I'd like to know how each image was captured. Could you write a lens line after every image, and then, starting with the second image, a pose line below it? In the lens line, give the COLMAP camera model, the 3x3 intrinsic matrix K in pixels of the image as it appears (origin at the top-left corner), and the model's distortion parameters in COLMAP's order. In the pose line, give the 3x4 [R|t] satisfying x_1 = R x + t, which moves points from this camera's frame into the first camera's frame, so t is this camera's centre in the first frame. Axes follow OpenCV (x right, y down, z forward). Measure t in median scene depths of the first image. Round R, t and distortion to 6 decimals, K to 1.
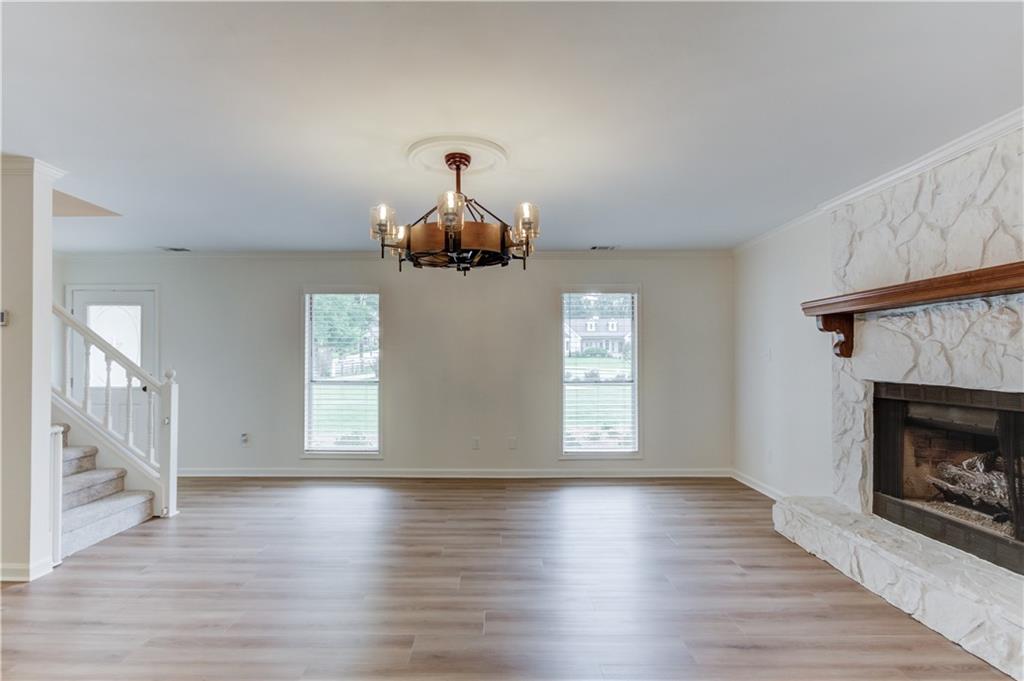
lens RADIAL K [[498.6, 0, 504.0], [0, 498.6, 361.1], [0, 0, 1]] dist [0.000182, 0.000114]
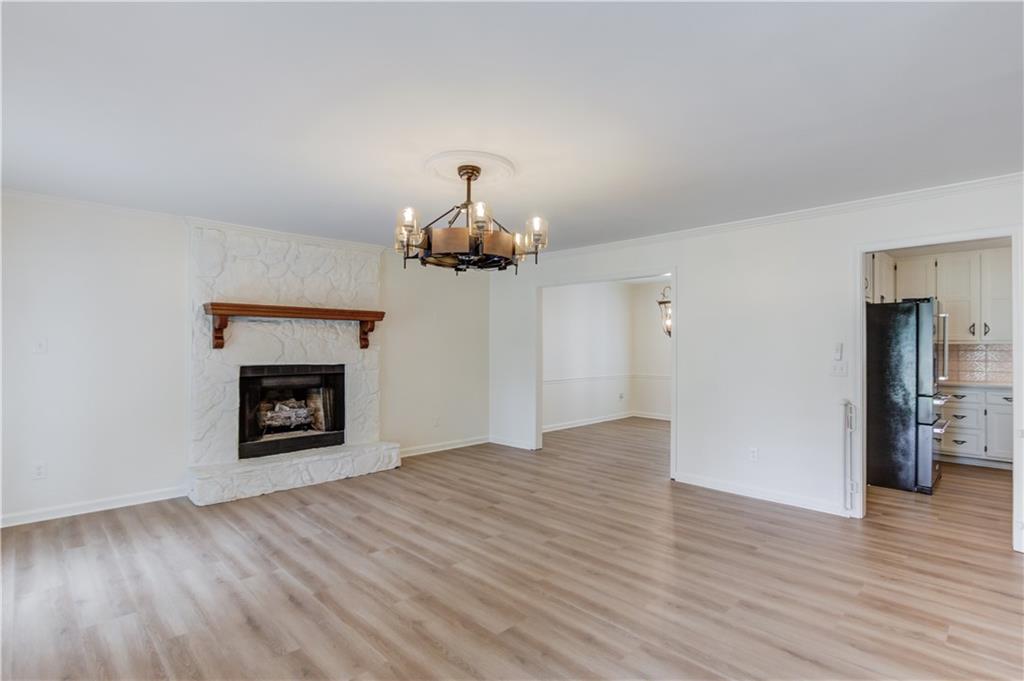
lens RADIAL K [[495.2, 0, 508.0], [0, 495.2, 342.5], [0, 0, 1]] dist [-0.000928, 0.000788]
pose [[-0.691963, 0.001292, 0.721932, -0.791789], [-0.001874, 0.999992, -0.003585, -0.021029], [-0.721931, -0.003834, -0.691954, 1.416053]]
